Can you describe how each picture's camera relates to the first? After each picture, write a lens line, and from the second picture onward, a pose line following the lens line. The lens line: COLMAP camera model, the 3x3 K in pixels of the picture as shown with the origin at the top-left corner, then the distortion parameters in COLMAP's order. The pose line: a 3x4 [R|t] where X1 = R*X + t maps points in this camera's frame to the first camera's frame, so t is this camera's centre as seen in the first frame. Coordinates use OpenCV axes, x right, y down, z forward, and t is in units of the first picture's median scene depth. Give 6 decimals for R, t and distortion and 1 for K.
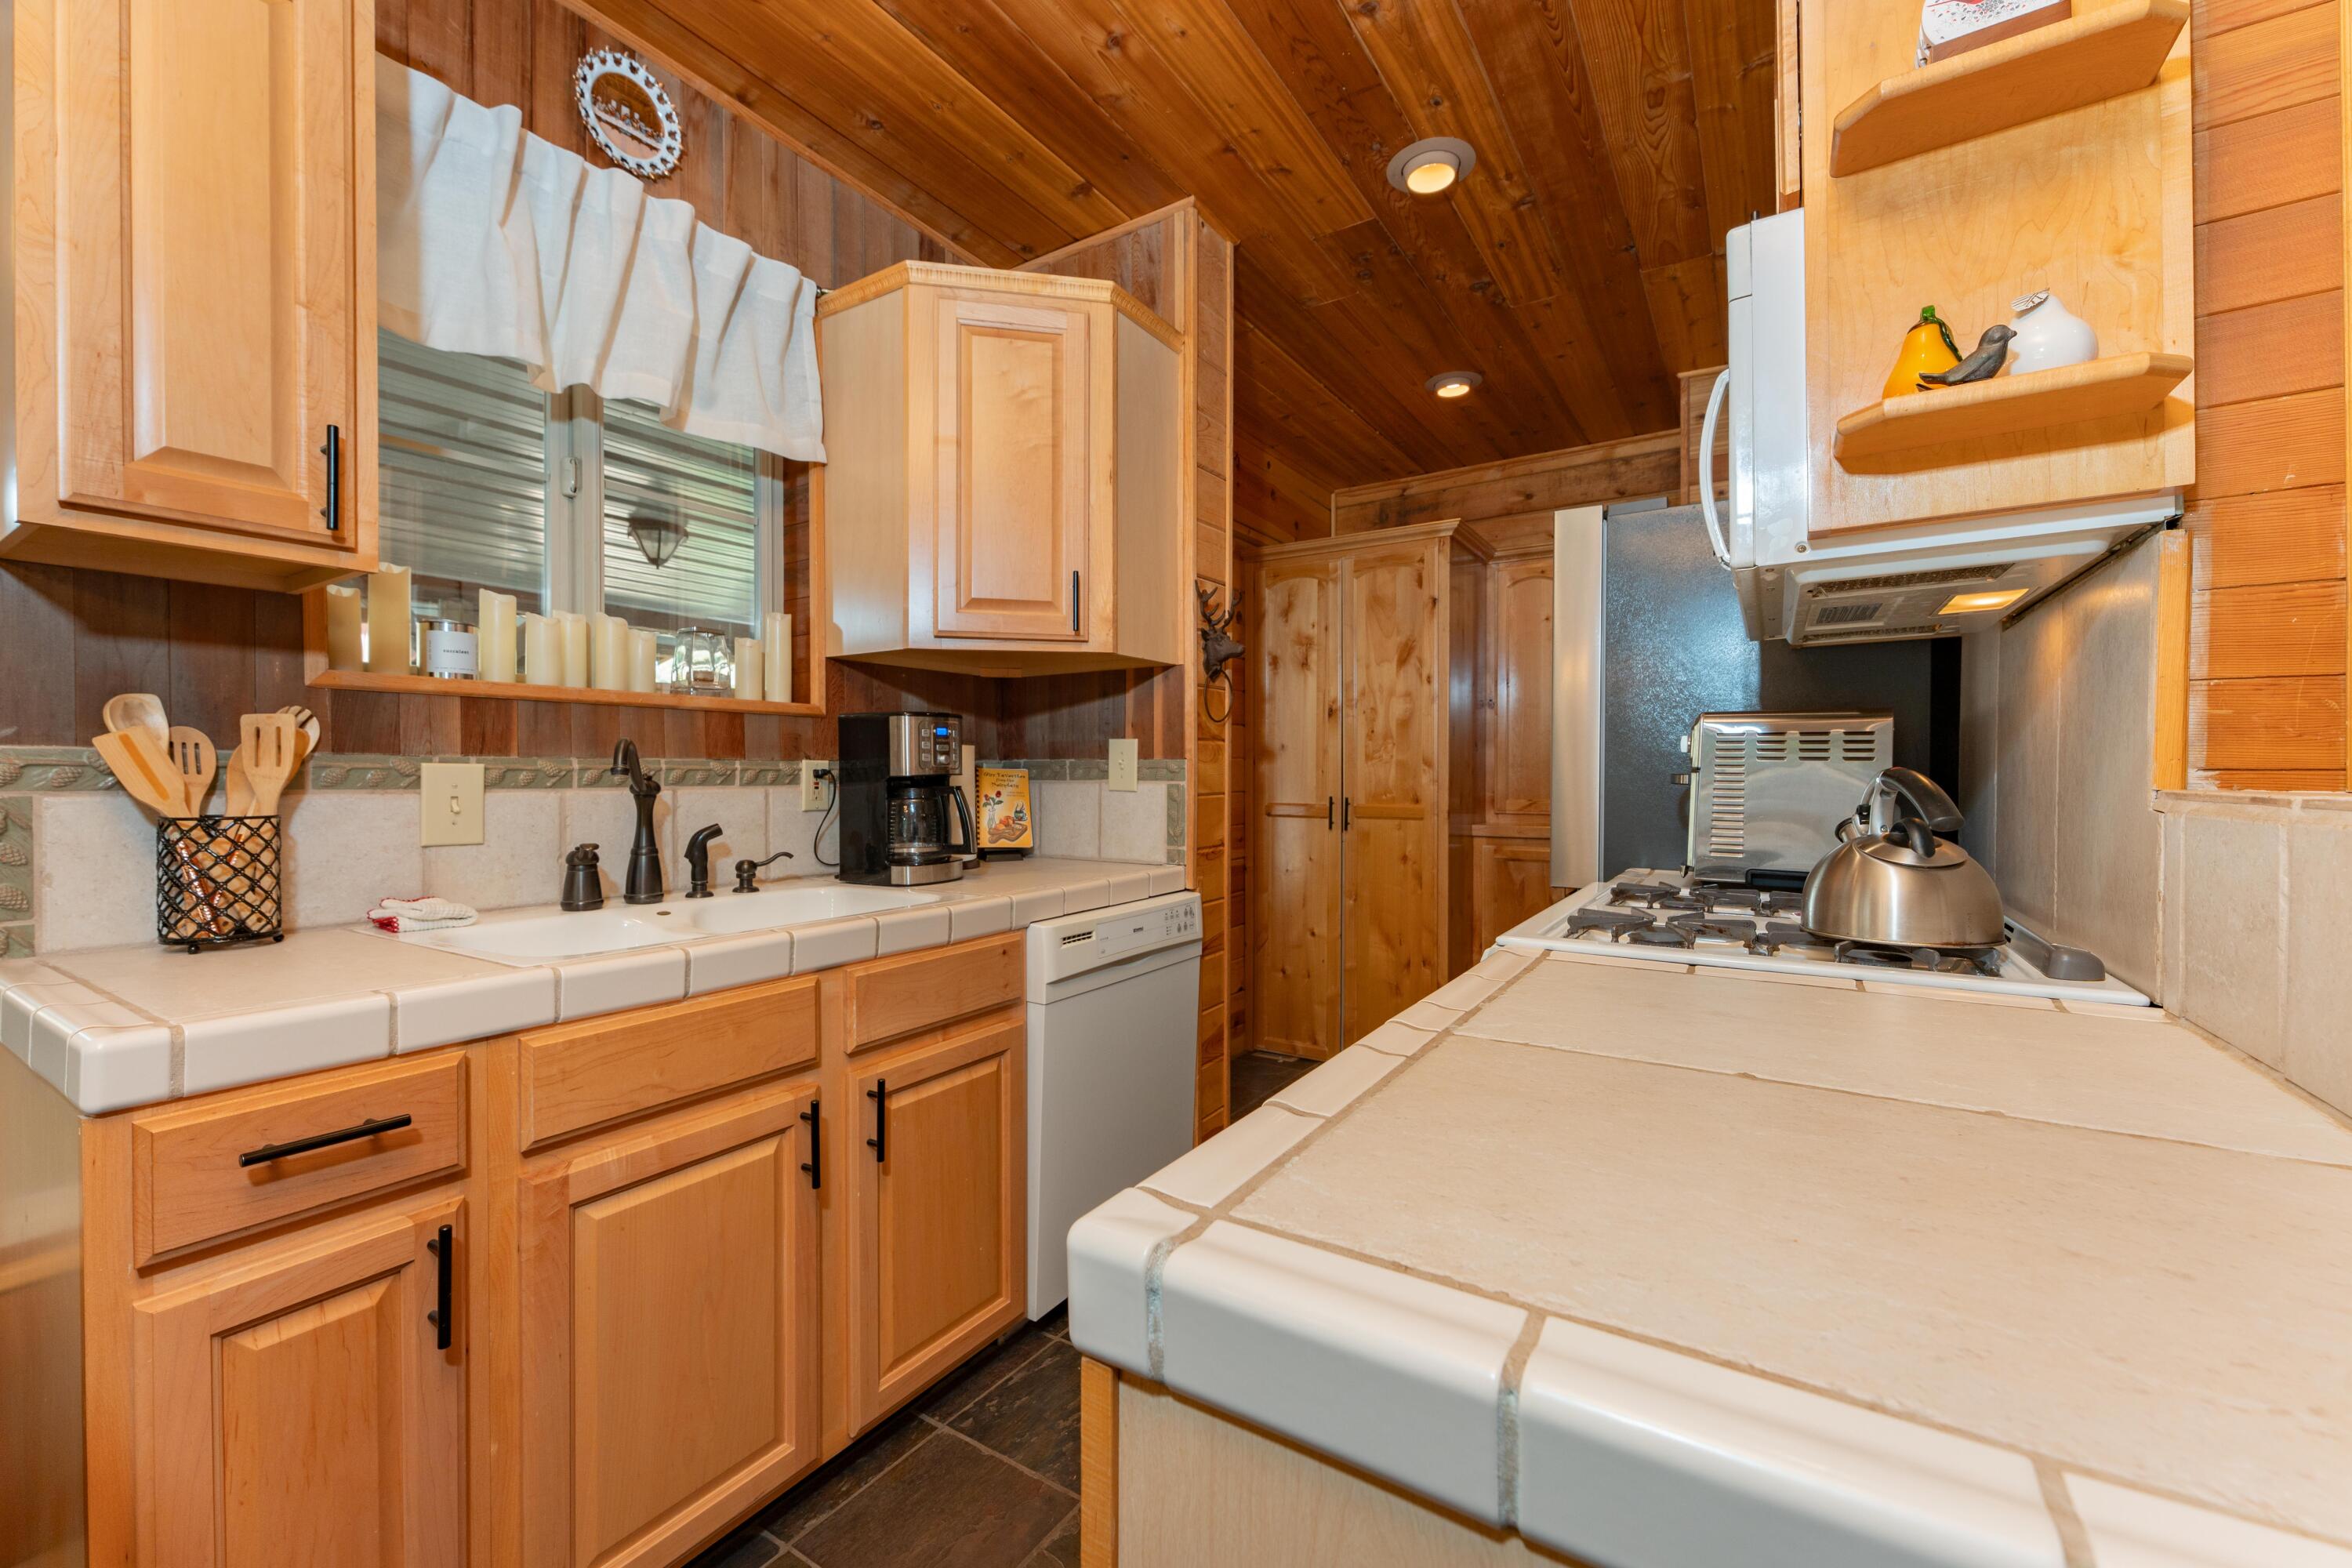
lens RADIAL K [[944.0, 0, 1162.2], [0, 944.0, 783.1], [0, 0, 1]] dist [-0.000395, -0.000094]
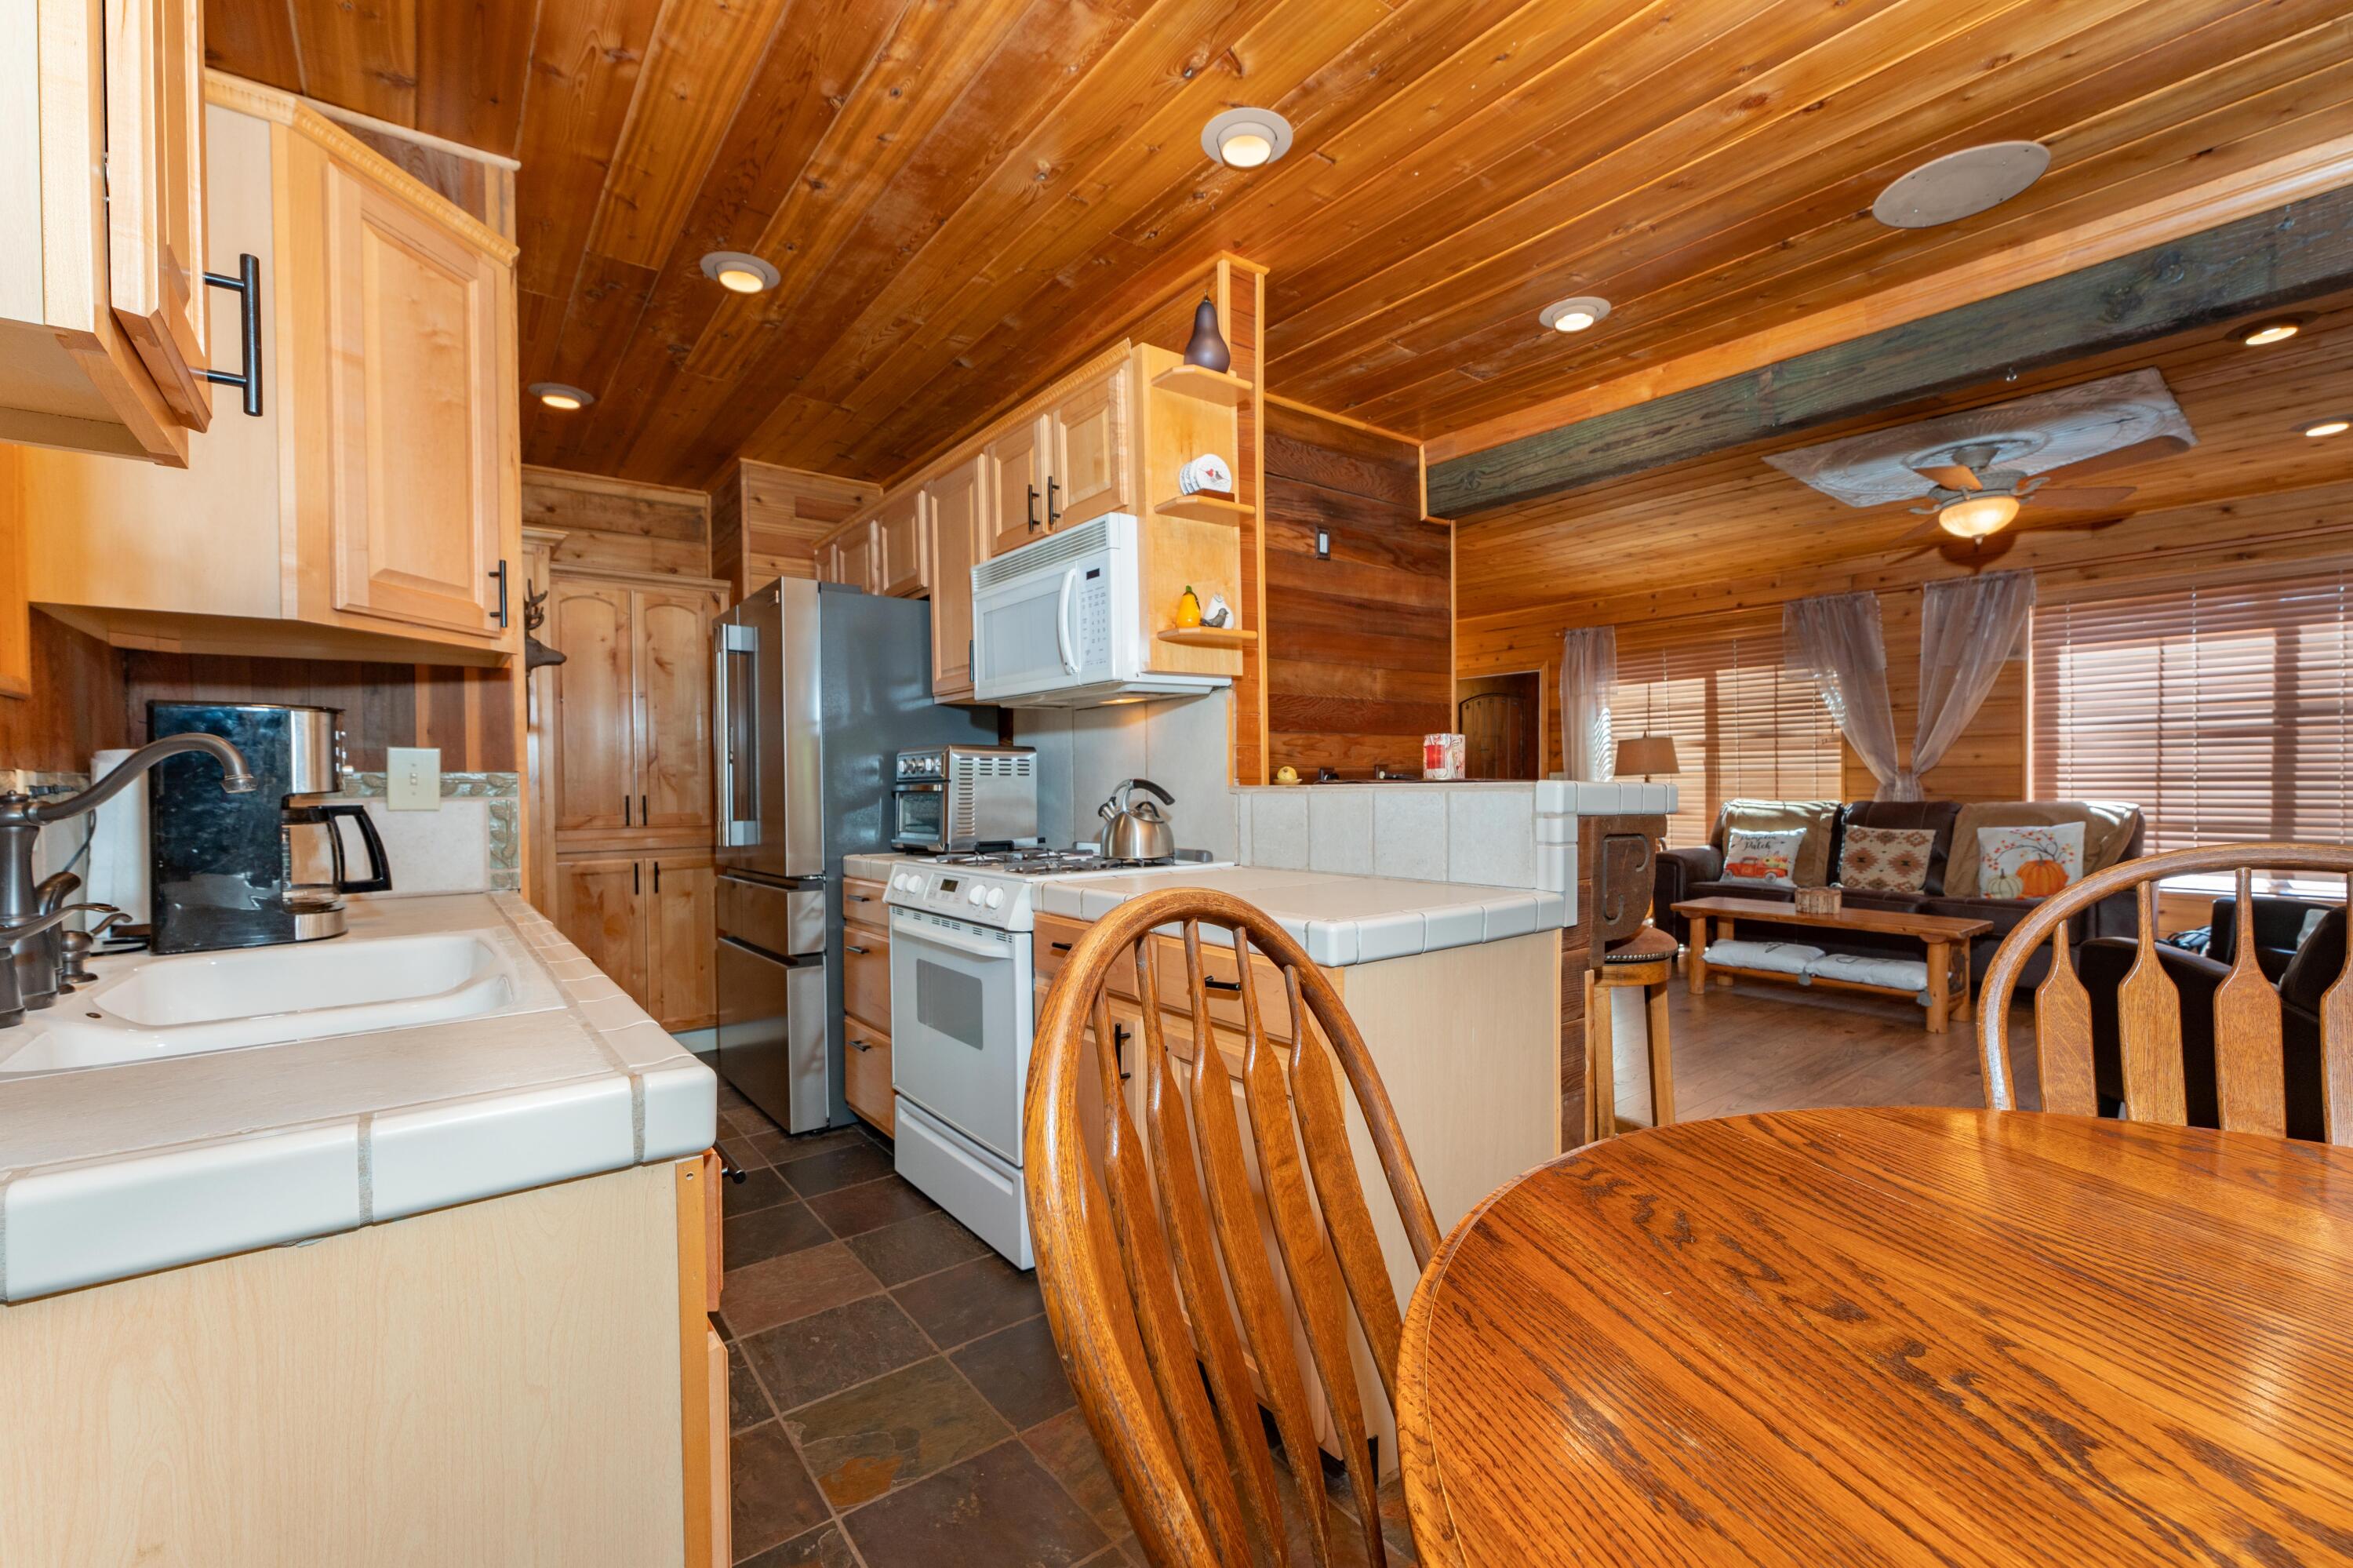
lens RADIAL K [[985.7, 0, 1171.7], [0, 985.7, 797.8], [0, 0, 1]] dist [0.001669, -0.006889]
pose [[0.334681, -0.016068, 0.942195, -0.762964], [0.020945, 0.999734, 0.009610, 0.003892], [-0.942099, 0.016518, 0.334928, 0.098351]]
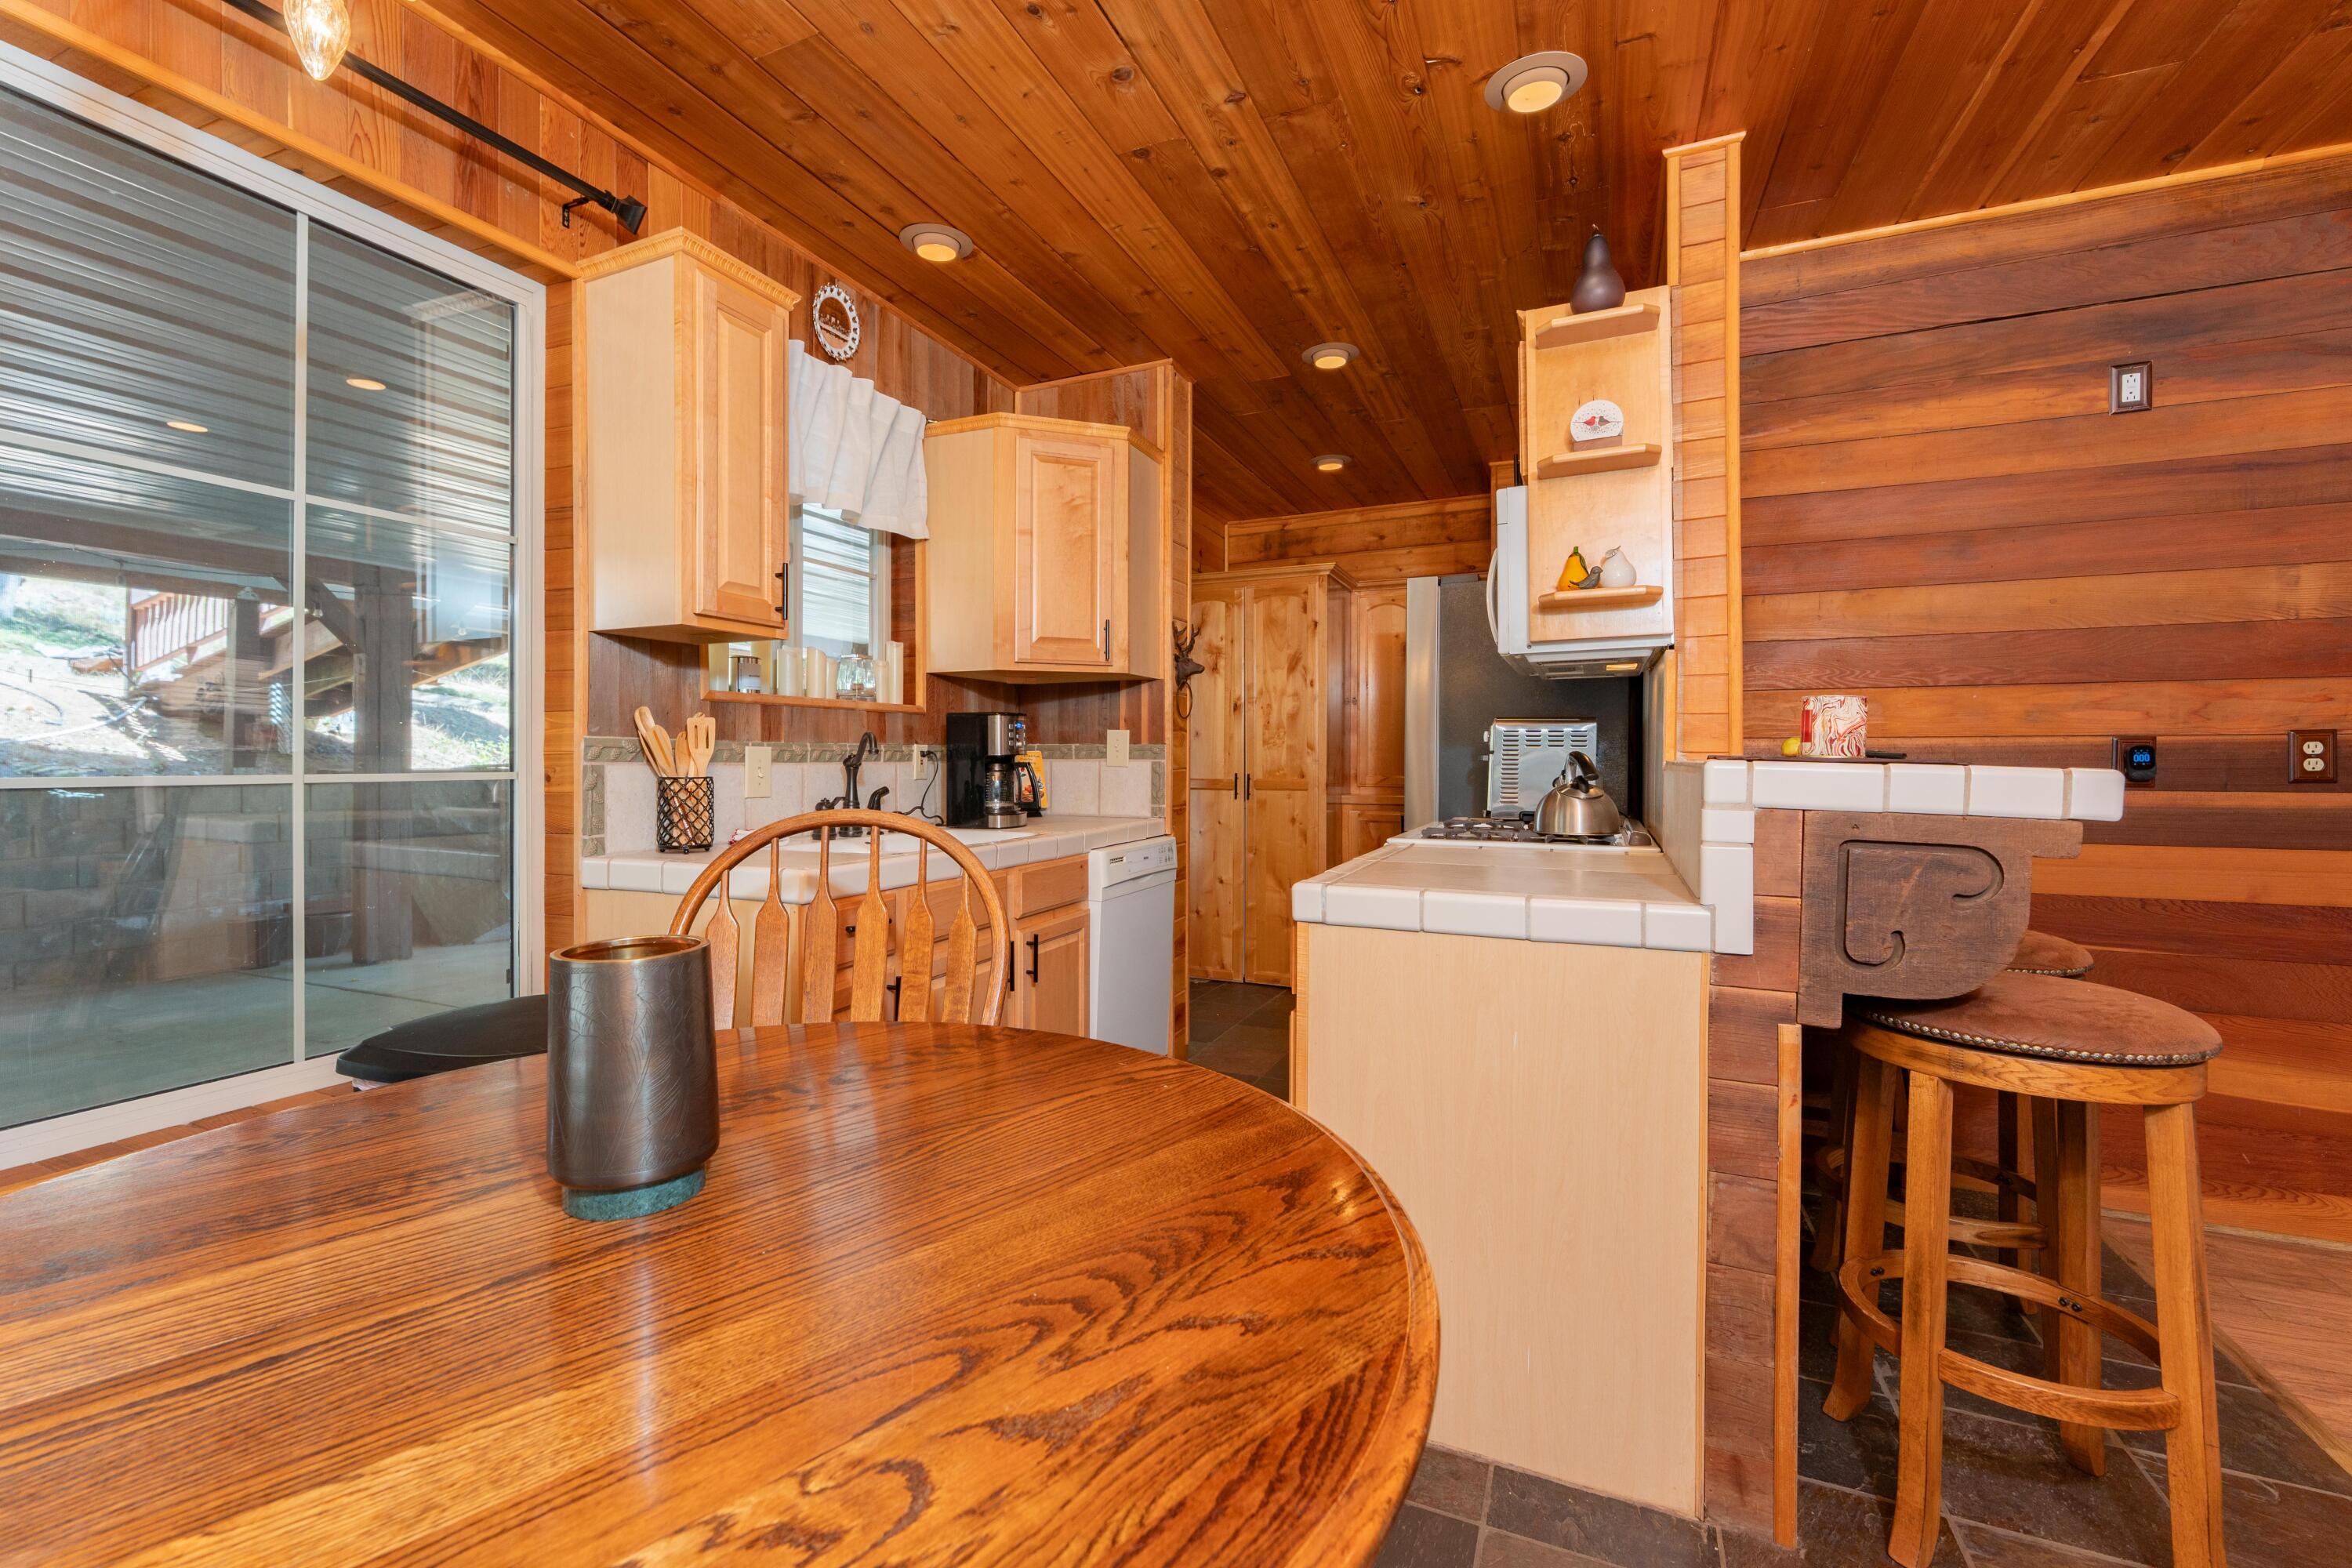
lens RADIAL K [[1005.2, 0, 1127.6], [0, 1005.2, 758.4], [0, 0, 1]] dist [-0.000739, -0.000201]
pose [[0.990141, 0.001611, 0.140062, -0.285890], [-0.000484, 0.999967, -0.008079, 0.009823], [-0.140071, 0.007932, 0.990110, -0.594874]]
